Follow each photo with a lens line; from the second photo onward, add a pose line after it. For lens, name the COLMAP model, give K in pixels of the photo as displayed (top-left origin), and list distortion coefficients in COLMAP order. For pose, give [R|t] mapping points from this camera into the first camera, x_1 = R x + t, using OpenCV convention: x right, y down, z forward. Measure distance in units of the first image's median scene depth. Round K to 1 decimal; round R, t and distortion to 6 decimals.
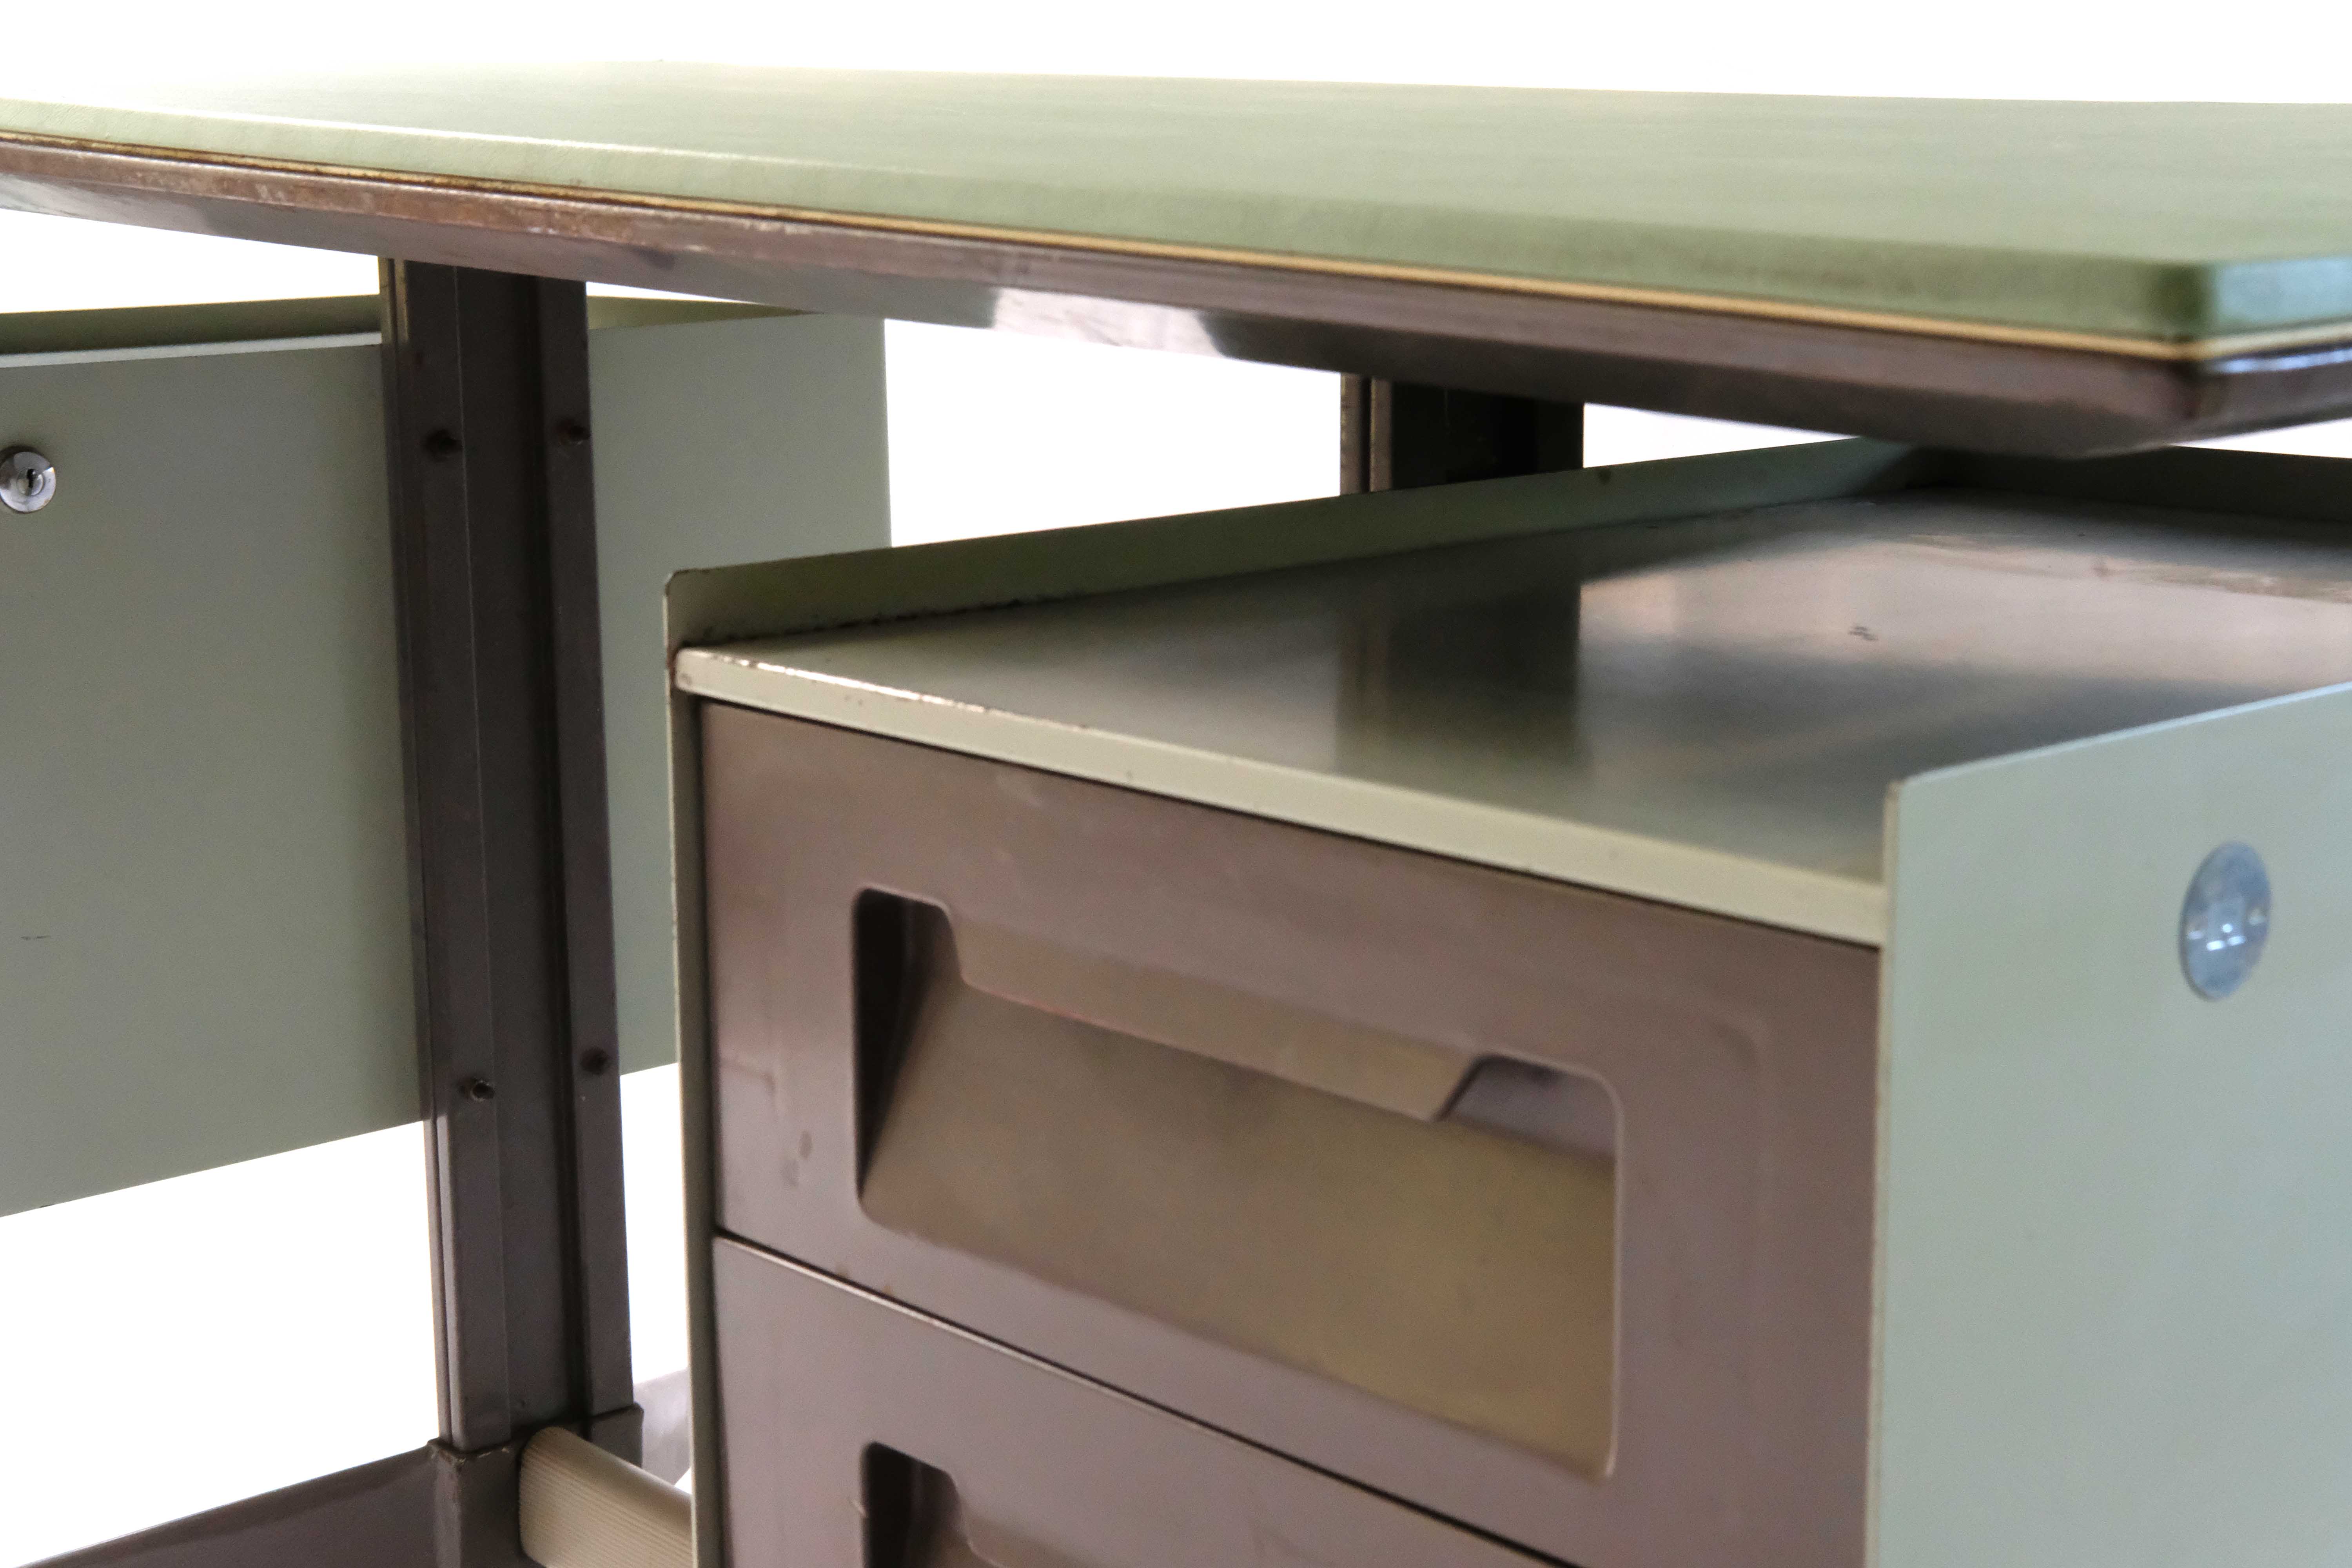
lens RADIAL K [[3714.0, 0, 1208.0], [0, 3714.0, 755.0], [0, 0, 1]] dist [-0.035650, 0.522496]
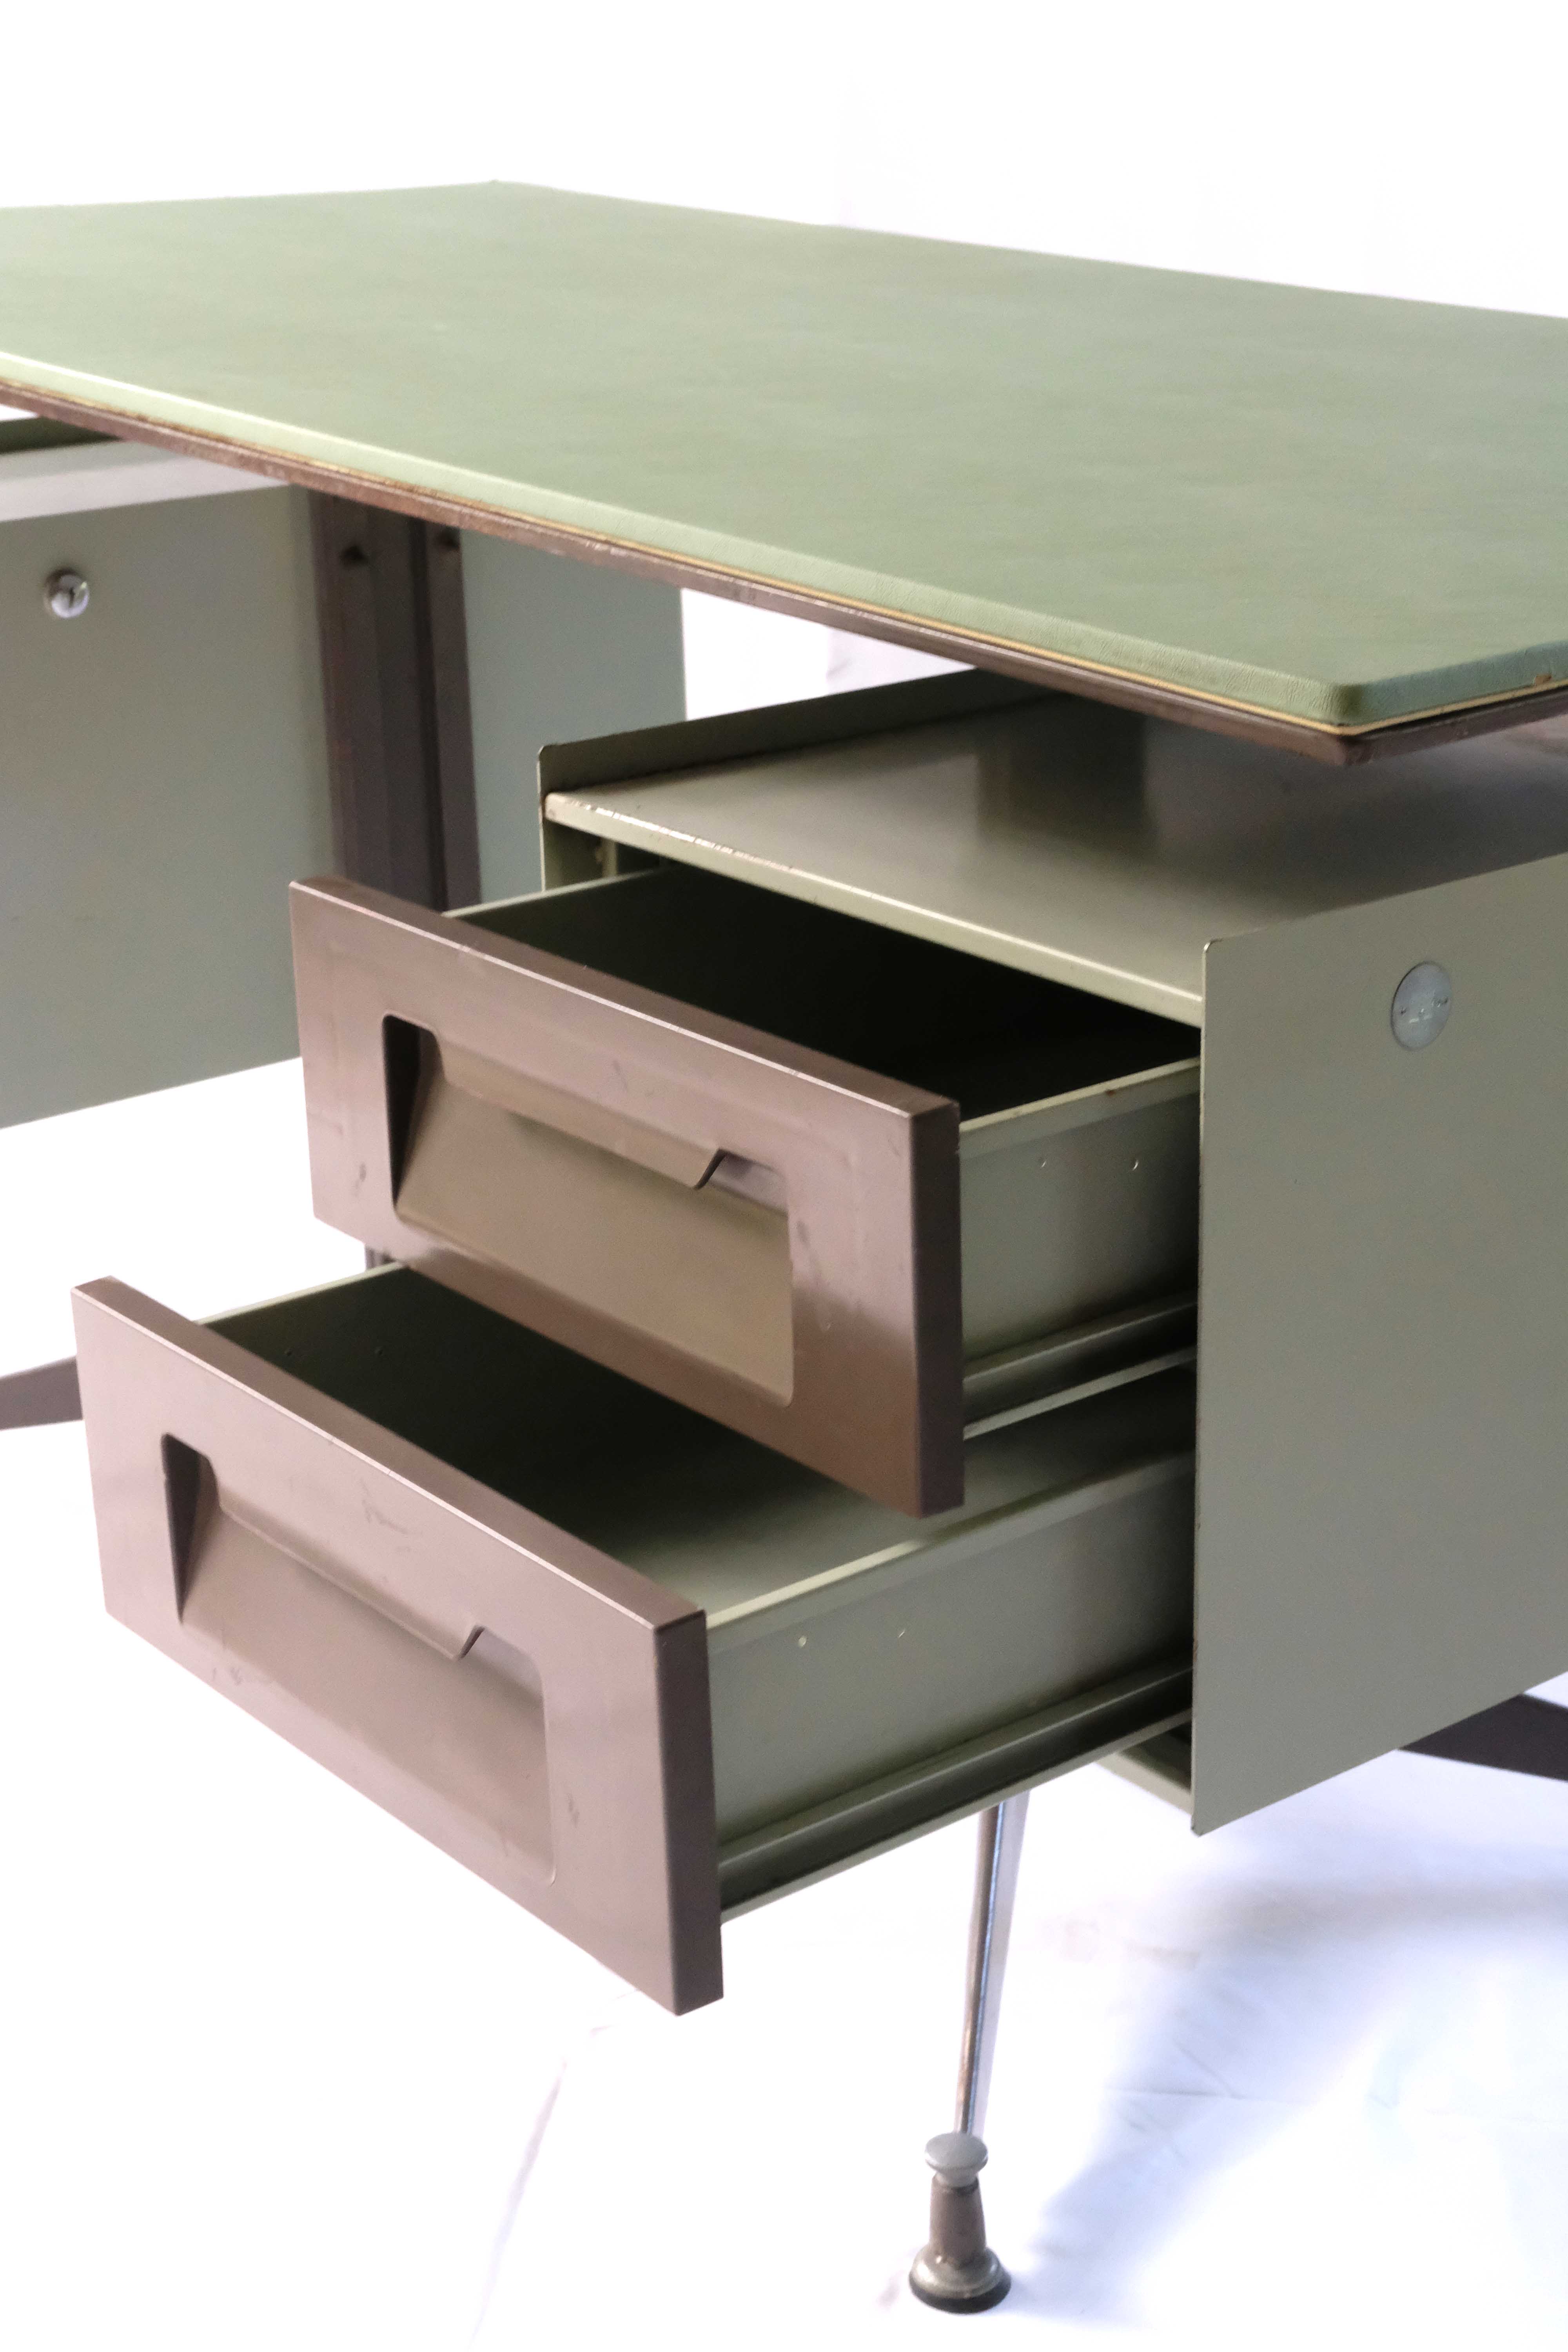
lens RADIAL K [[3625.1, 0, 970.8], [0, 3625.1, 1164.8], [0, 0, 1]] dist [-0.009691, 0.089152]
pose [[0.999855, 0.009205, -0.014353, 0.063099], [-0.006896, 0.988152, 0.153321, -0.109267], [0.015594, -0.153199, 0.988072, -0.555594]]
